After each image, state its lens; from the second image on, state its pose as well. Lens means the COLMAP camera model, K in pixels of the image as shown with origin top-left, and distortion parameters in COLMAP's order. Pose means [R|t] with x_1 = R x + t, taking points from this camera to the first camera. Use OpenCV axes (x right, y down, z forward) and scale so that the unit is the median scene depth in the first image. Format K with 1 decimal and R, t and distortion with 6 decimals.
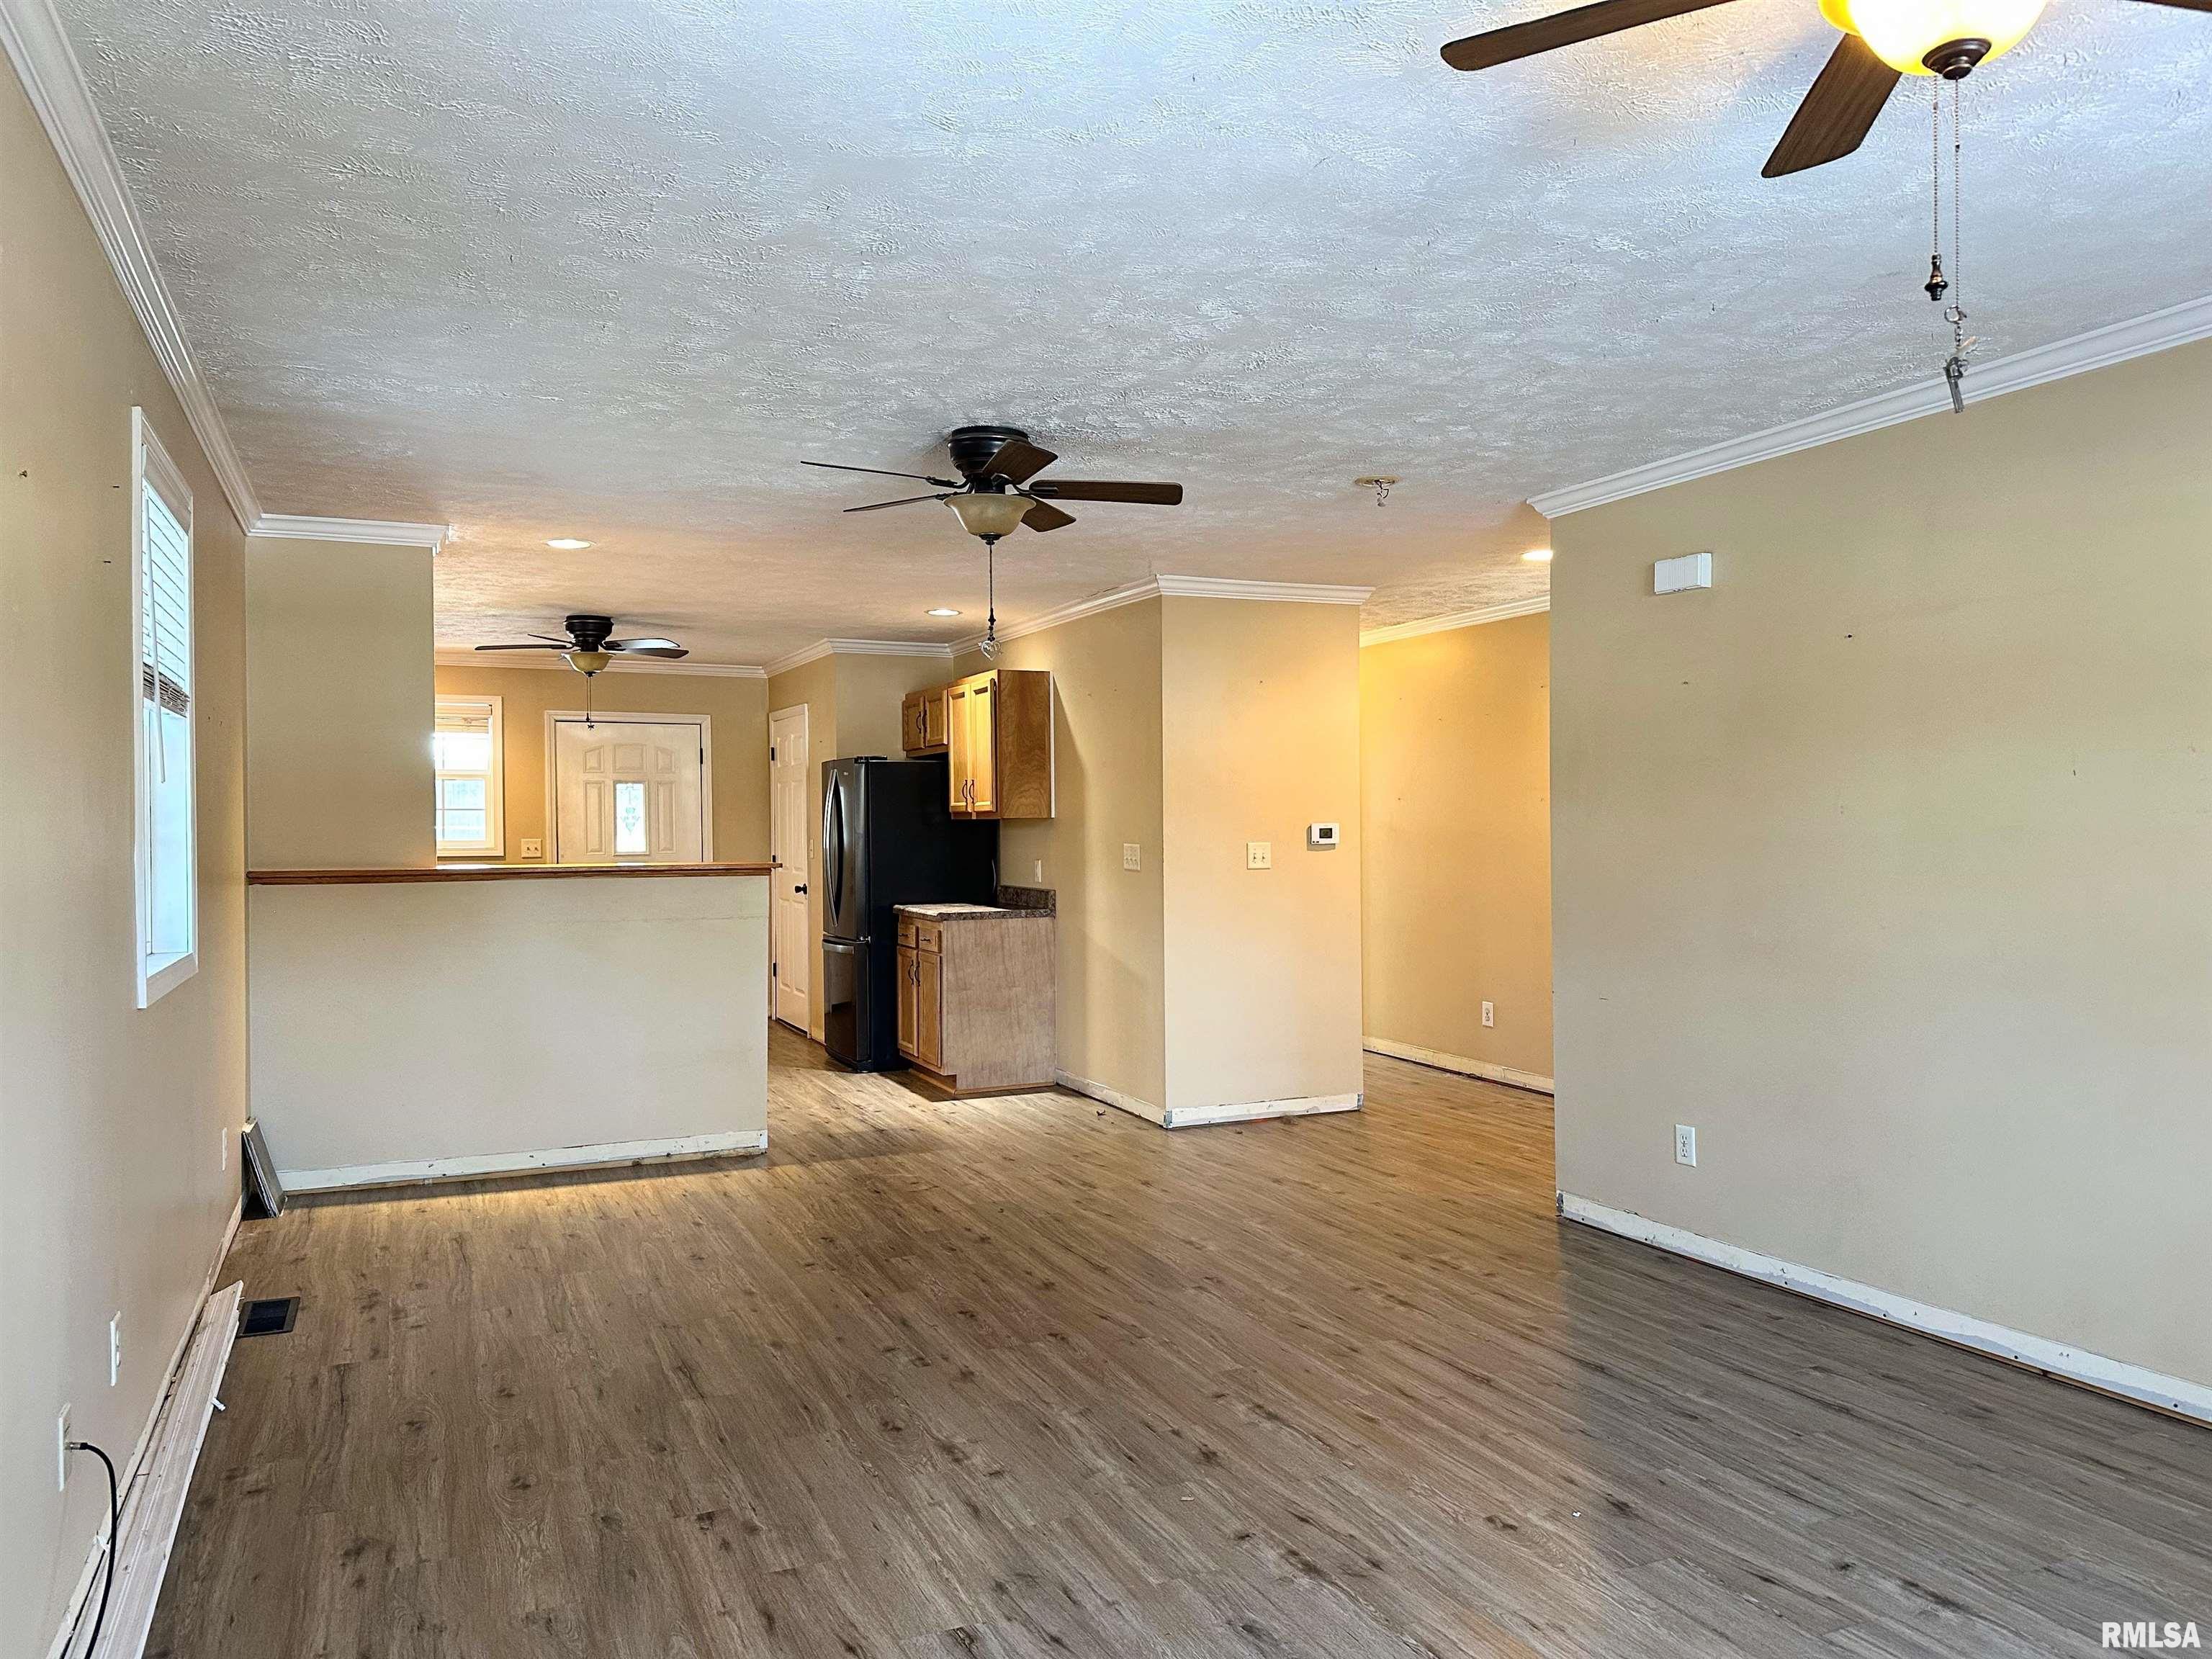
lens RADIAL K [[1547.1, 0, 1117.9], [0, 1547.1, 833.8], [0, 0, 1]] dist [0.079829, -0.030197]
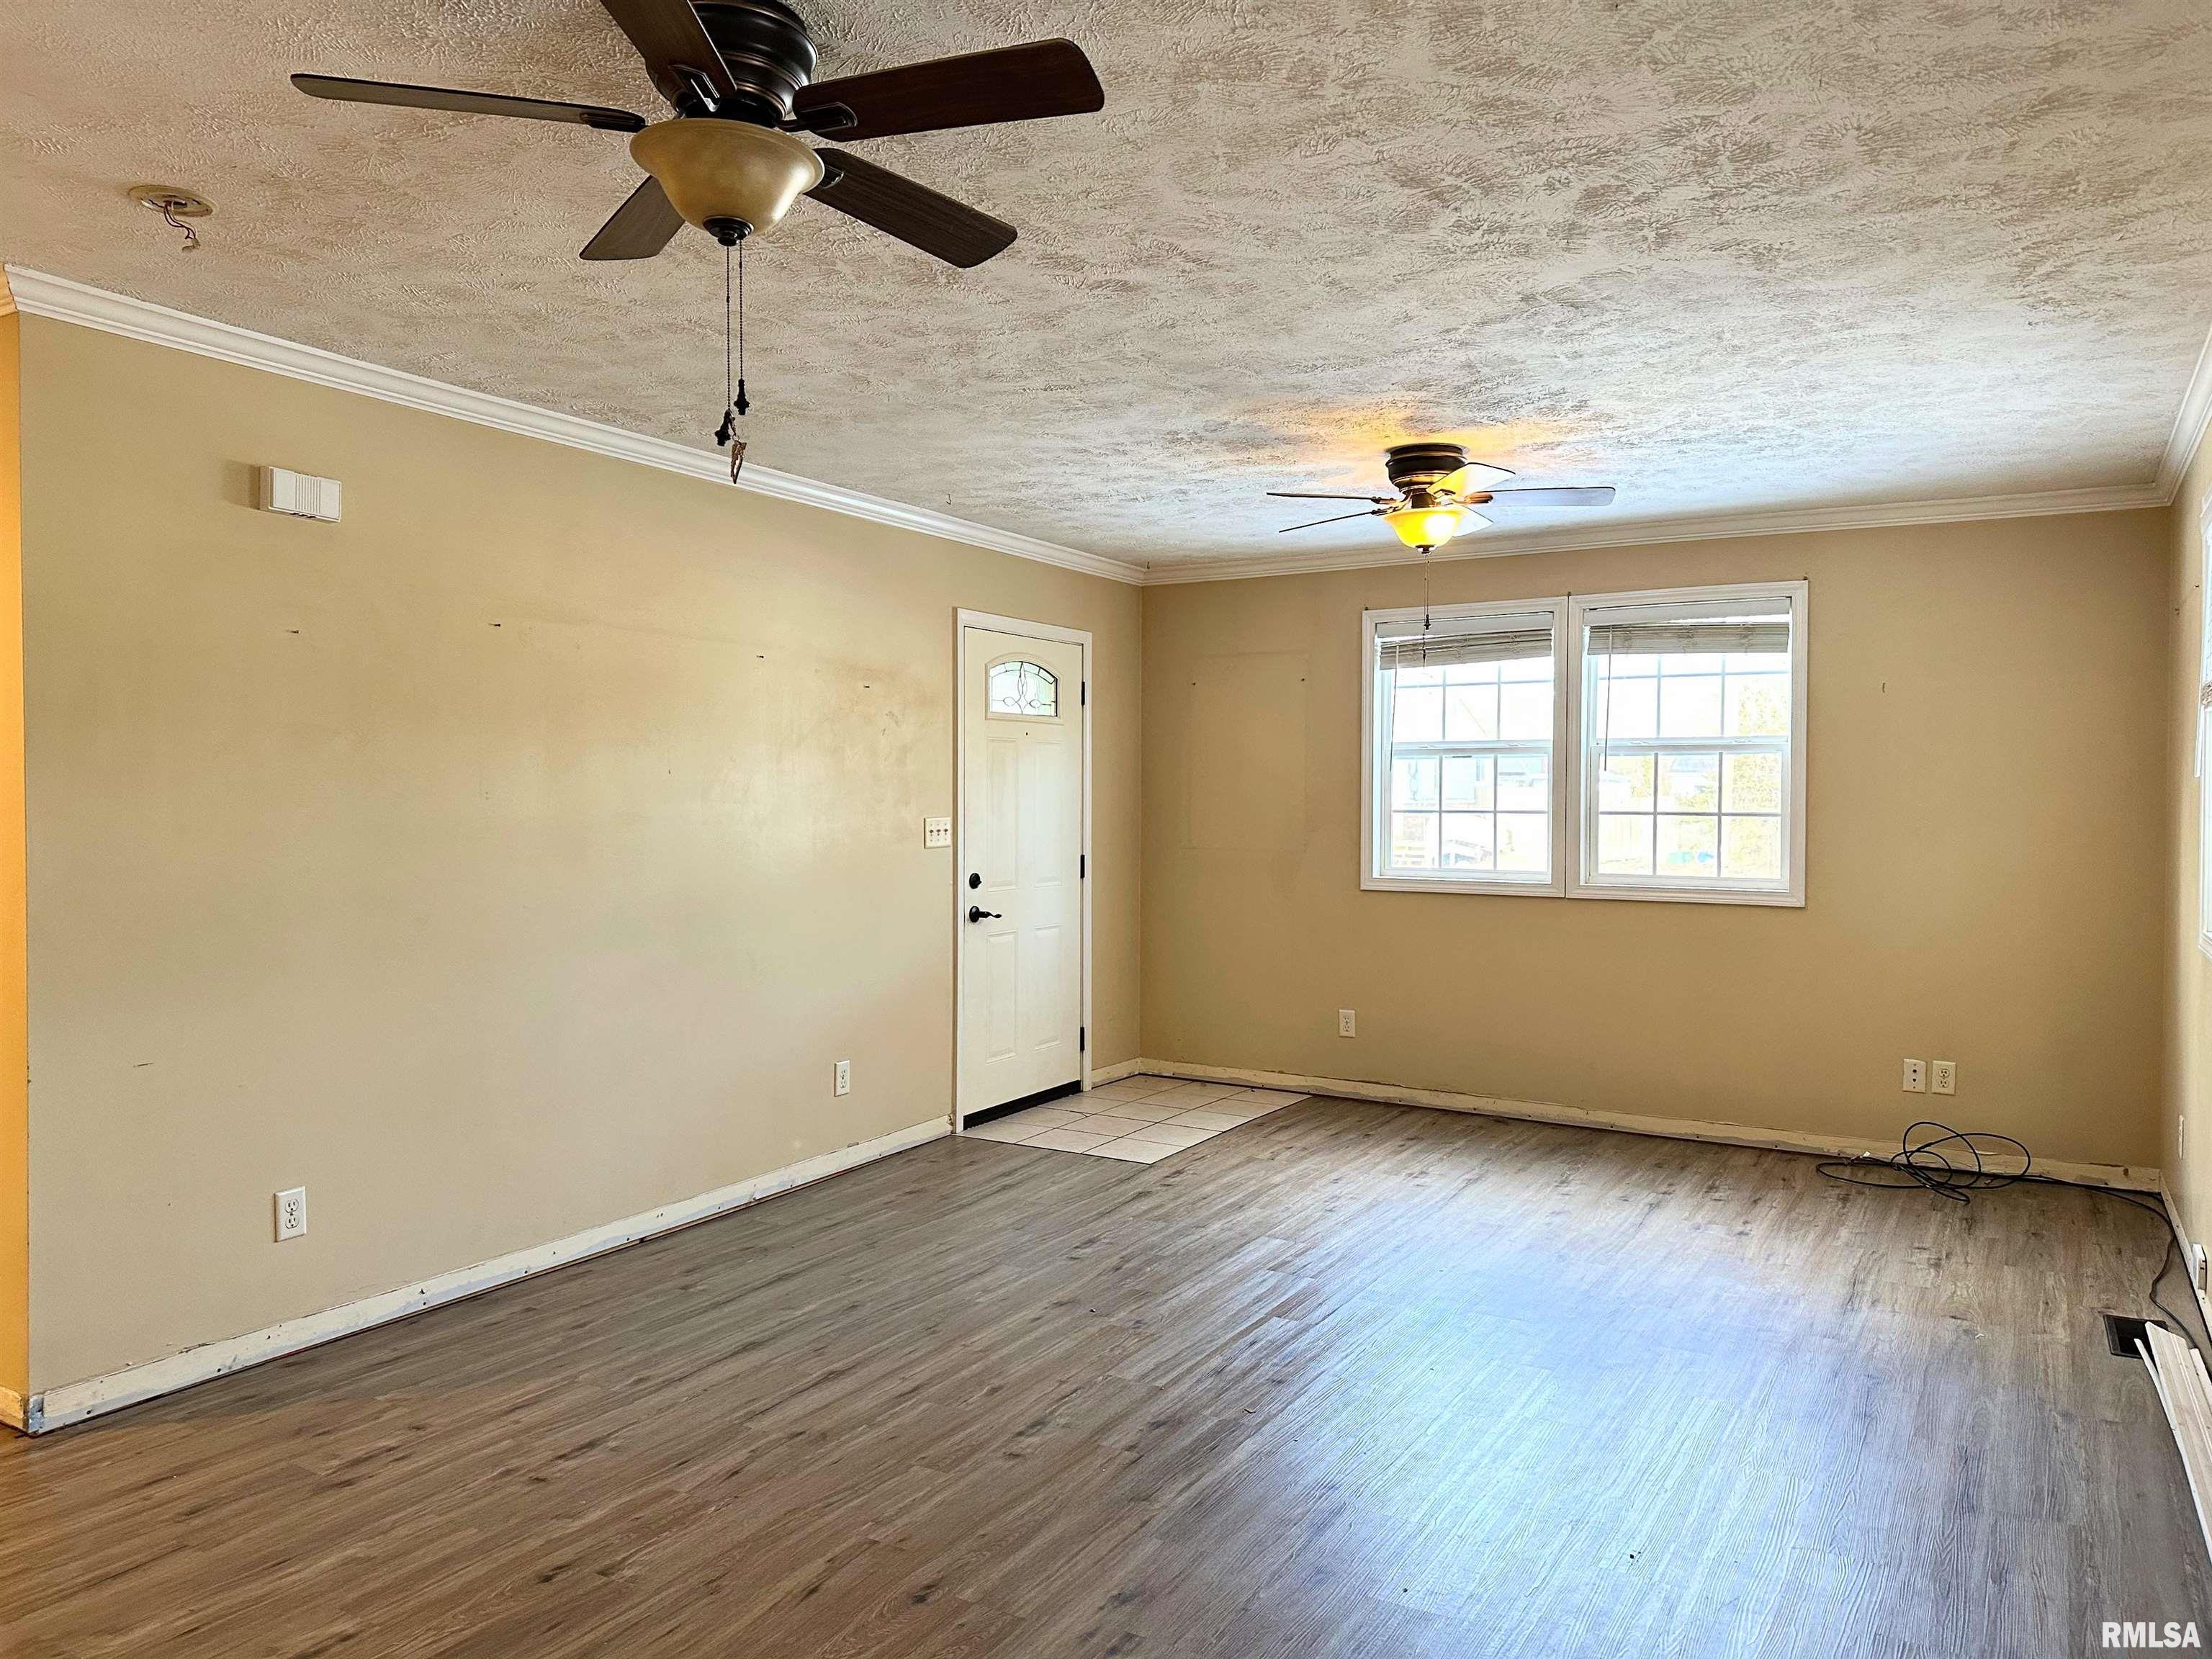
lens RADIAL K [[1547.1, 0, 1117.7], [0, 1547.1, 835.2], [0, 0, 1]] dist [0.079829, -0.030197]
pose [[-0.591131, -0.010256, 0.806510, -0.647084], [-0.009036, 0.999941, 0.006093, -0.001699], [-0.806525, -0.003686, -0.591189, 1.390508]]
